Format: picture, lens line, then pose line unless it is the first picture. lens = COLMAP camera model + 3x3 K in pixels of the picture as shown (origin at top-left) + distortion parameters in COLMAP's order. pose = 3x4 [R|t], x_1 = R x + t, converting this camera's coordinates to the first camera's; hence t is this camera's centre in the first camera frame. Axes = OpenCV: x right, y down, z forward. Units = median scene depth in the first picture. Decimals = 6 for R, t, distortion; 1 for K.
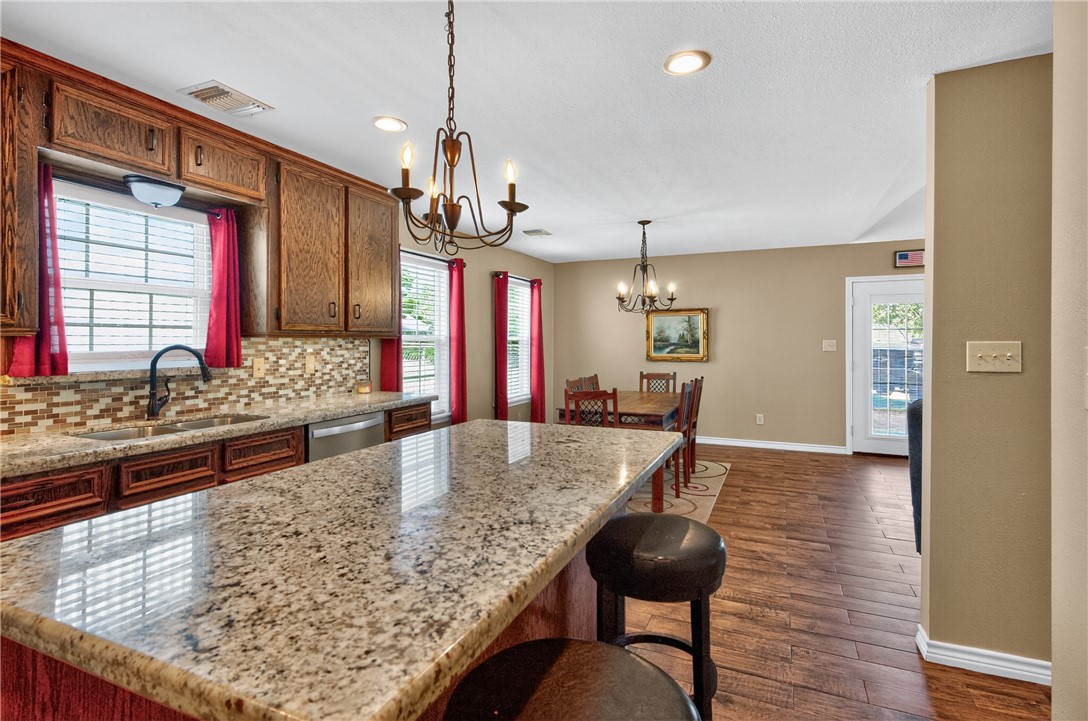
lens RADIAL K [[520.6, 0, 545.5], [0, 520.6, 341.2], [0, 0, 1]] dist [0.015605, -0.006409]
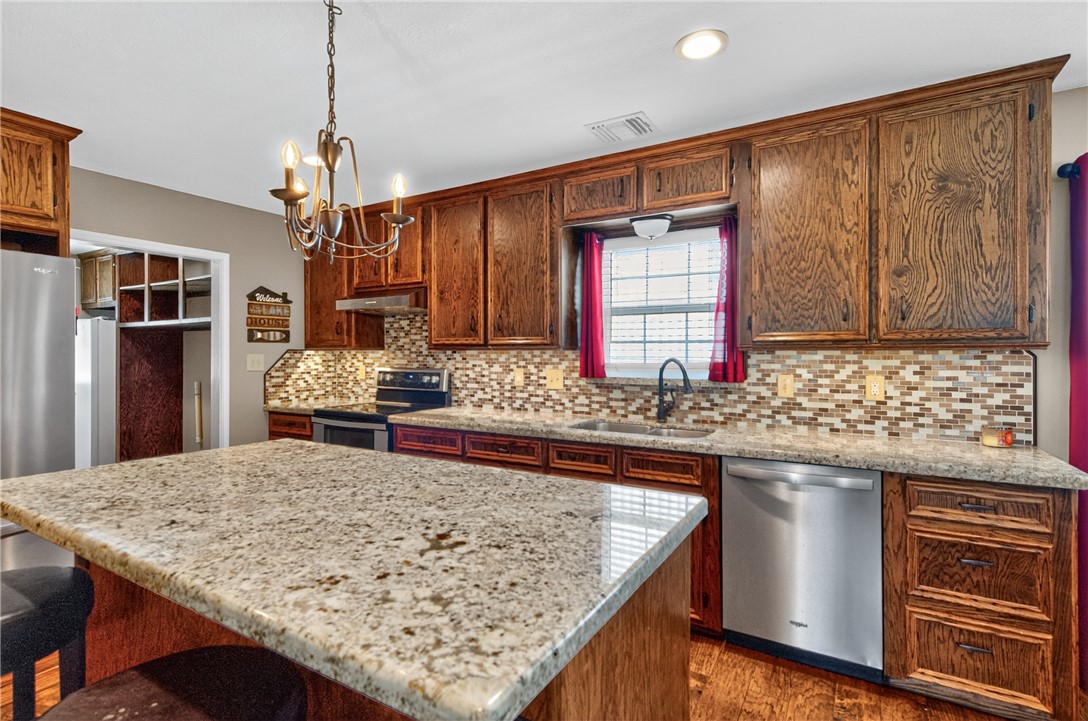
lens RADIAL K [[520.6, 0, 551.6], [0, 520.6, 354.9], [0, 0, 1]] dist [0.015605, -0.006409]
pose [[-0.119195, 0.002318, -0.992868, 0.401854], [-0.002120, 0.999994, 0.002589, -0.001408], [0.992869, 0.002414, -0.119189, 0.853052]]
